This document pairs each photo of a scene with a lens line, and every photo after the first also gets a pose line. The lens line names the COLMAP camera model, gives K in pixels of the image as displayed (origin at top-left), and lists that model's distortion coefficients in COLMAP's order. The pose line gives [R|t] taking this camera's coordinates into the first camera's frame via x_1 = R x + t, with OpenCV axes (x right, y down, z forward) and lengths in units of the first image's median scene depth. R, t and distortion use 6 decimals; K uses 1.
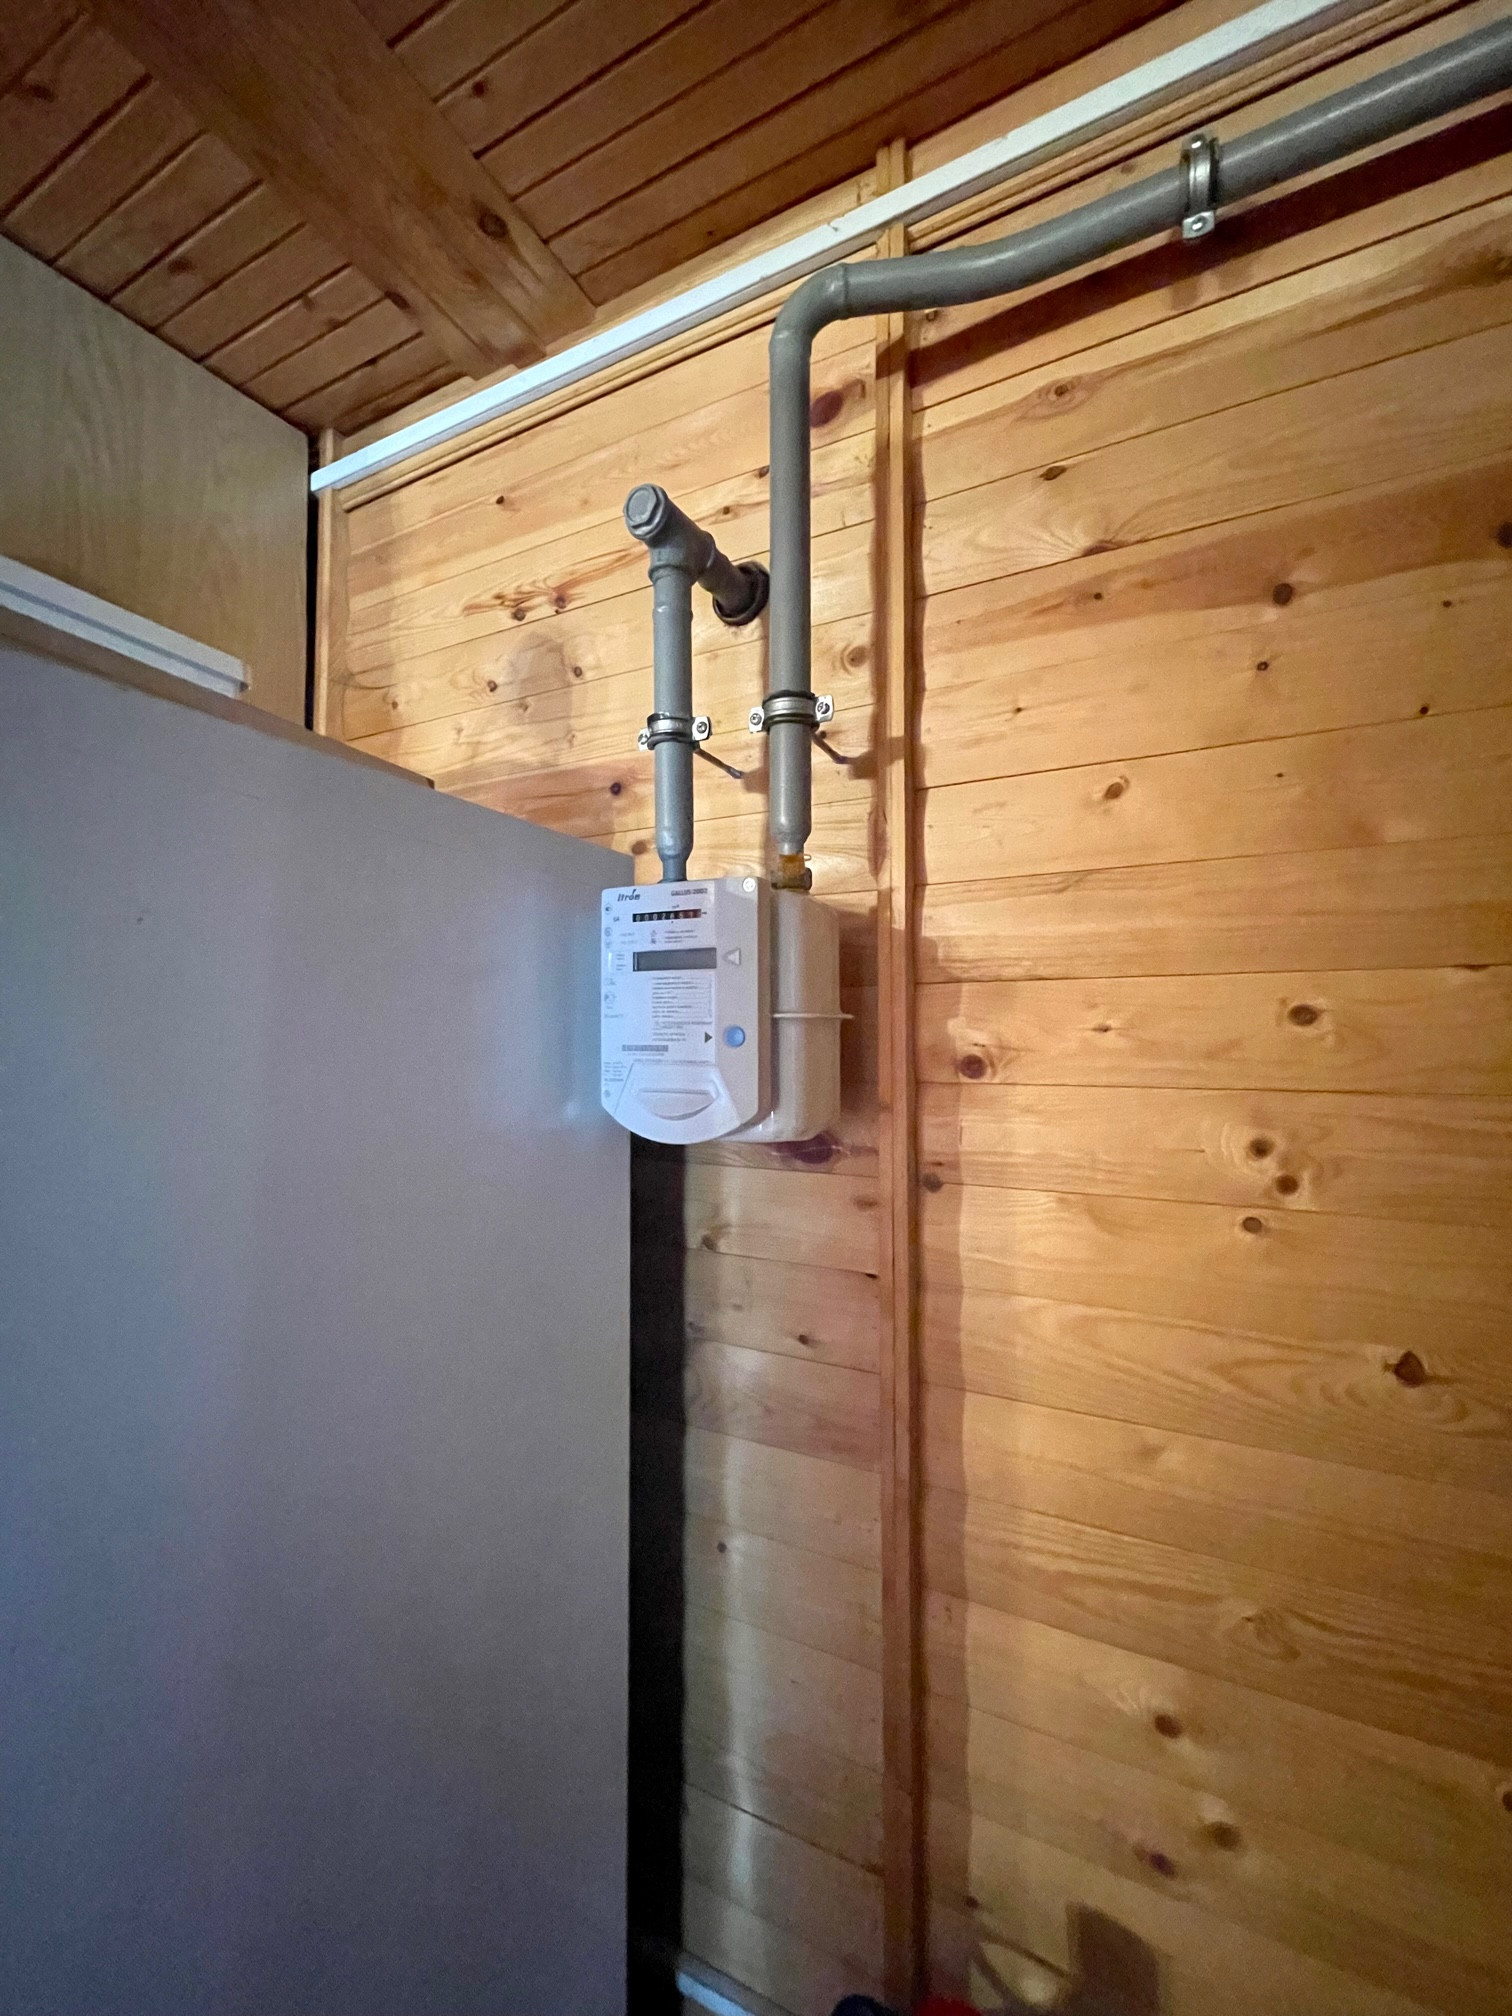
lens RADIAL K [[820.6, 0, 758.7], [0, 820.6, 1006.6], [0, 0, 1]] dist [-0.001279, 0.000007]
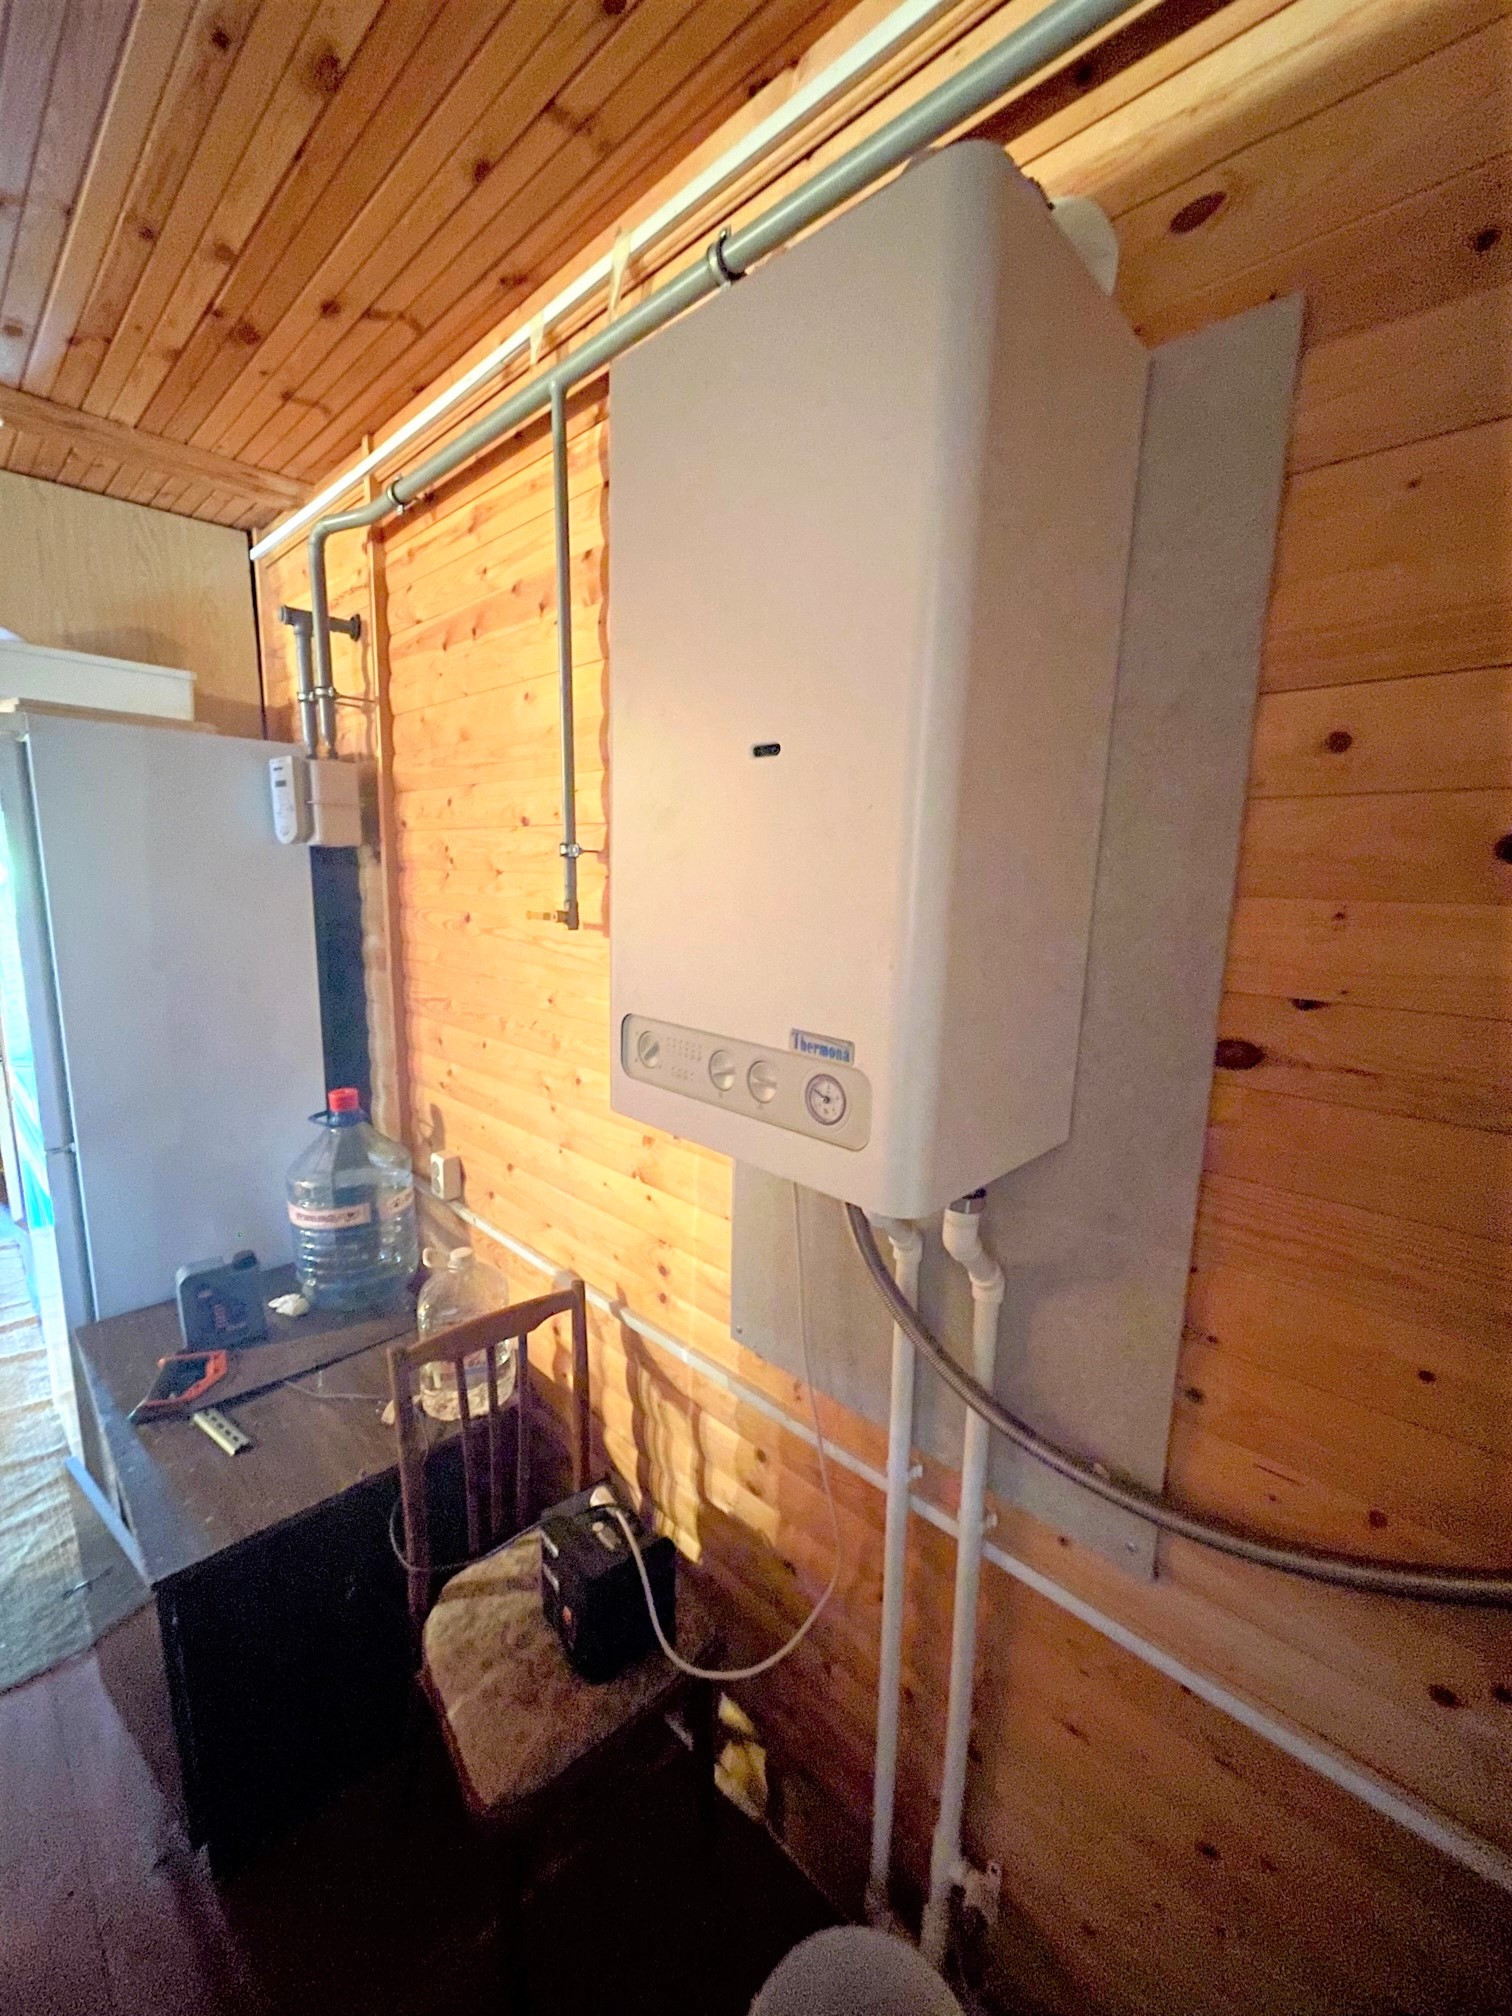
lens RADIAL K [[820.6, 0, 754.8], [0, 820.6, 1007.5], [0, 0, 1]] dist [-0.001279, 0.000007]
pose [[0.956481, 0.077356, -0.281354, 1.555371], [-0.019781, 0.979191, 0.201974, 0.064777], [0.291123, -0.187618, 0.938108, -0.937432]]
